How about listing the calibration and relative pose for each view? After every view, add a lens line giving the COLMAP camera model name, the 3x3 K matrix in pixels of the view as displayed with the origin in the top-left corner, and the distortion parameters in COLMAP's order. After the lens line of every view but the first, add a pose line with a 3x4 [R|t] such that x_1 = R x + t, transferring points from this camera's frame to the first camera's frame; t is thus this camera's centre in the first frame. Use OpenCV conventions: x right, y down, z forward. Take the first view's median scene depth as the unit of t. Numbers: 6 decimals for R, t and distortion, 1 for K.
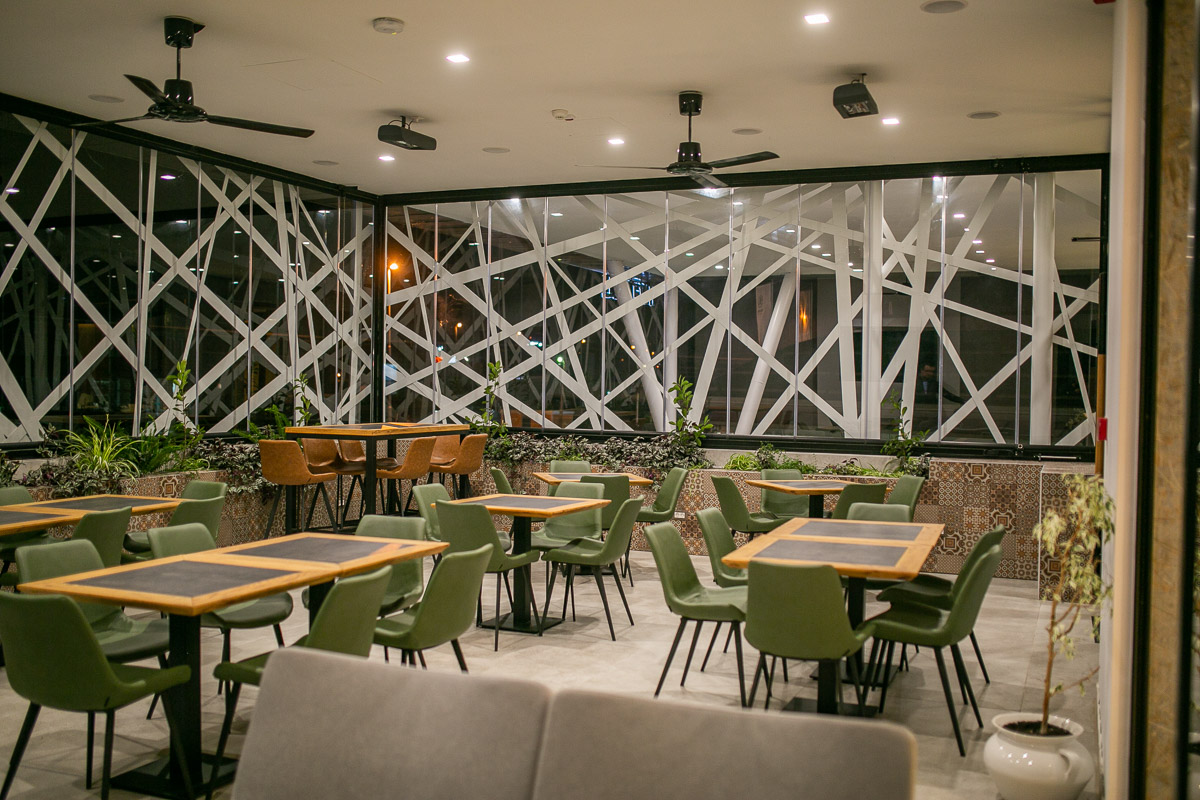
lens RADIAL K [[1137.9, 0, 600.0], [0, 1137.9, 400.0], [0, 0, 1]] dist [-0.039617, 0.014217]
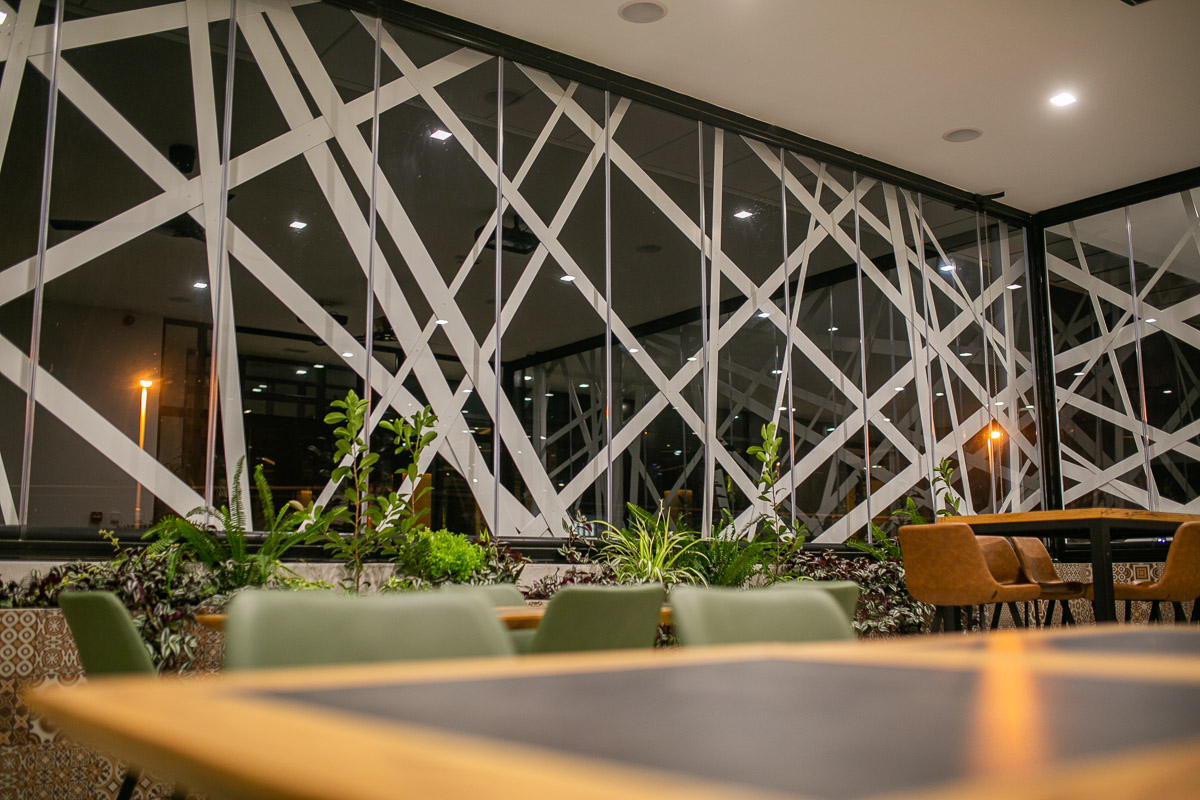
lens RADIAL K [[1137.9, 0, 600.0], [0, 1137.9, 400.0], [0, 0, 1]] dist [-0.039617, 0.014217]
pose [[0.874438, -0.095031, -0.475738, -0.121109], [0.009048, 0.983651, -0.179858, 0.059208], [0.485052, 0.152971, 0.861002, 0.331357]]
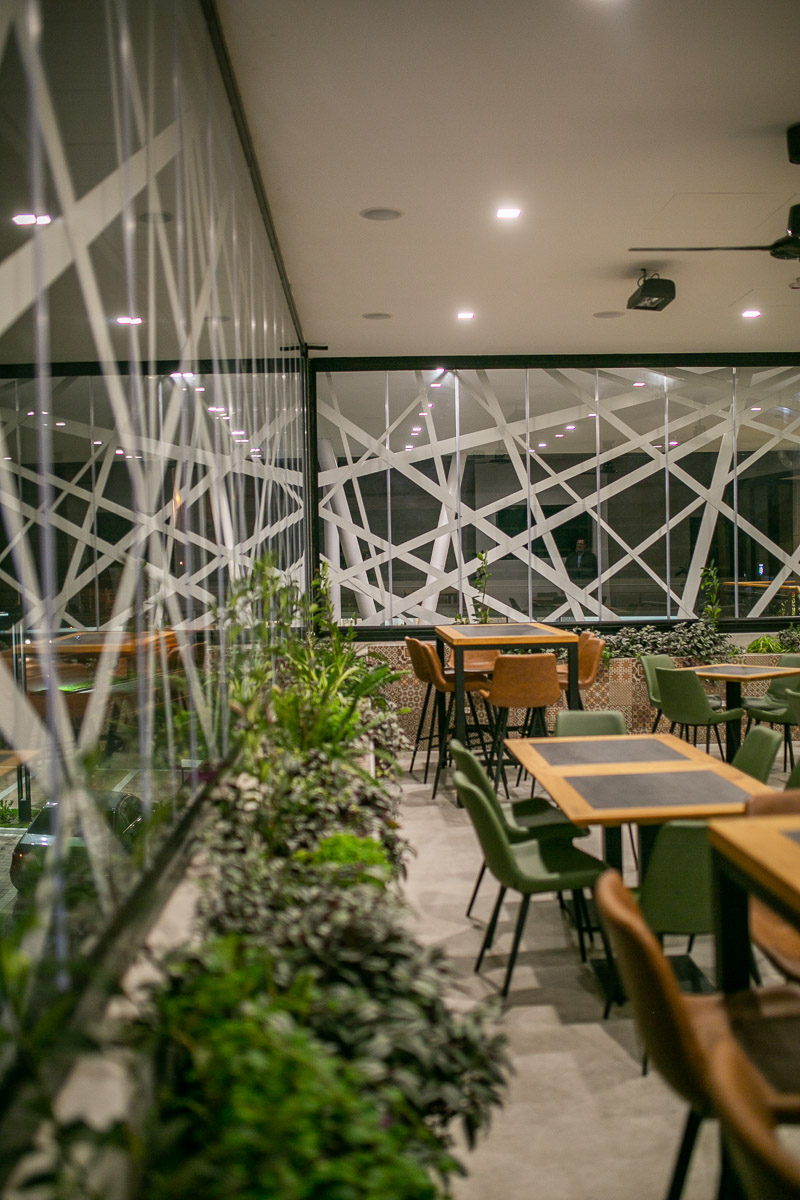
lens RADIAL K [[1115.3, 0, 401.2], [0, 1115.3, 563.0], [0, 0, 1]] dist [-0.008095, 0.001670]
pose [[0.906000, -0.032440, 0.422033, -0.545075], [0.041883, 0.999036, -0.013119, -0.016486], [-0.421201, 0.029562, 0.906485, 0.245709]]
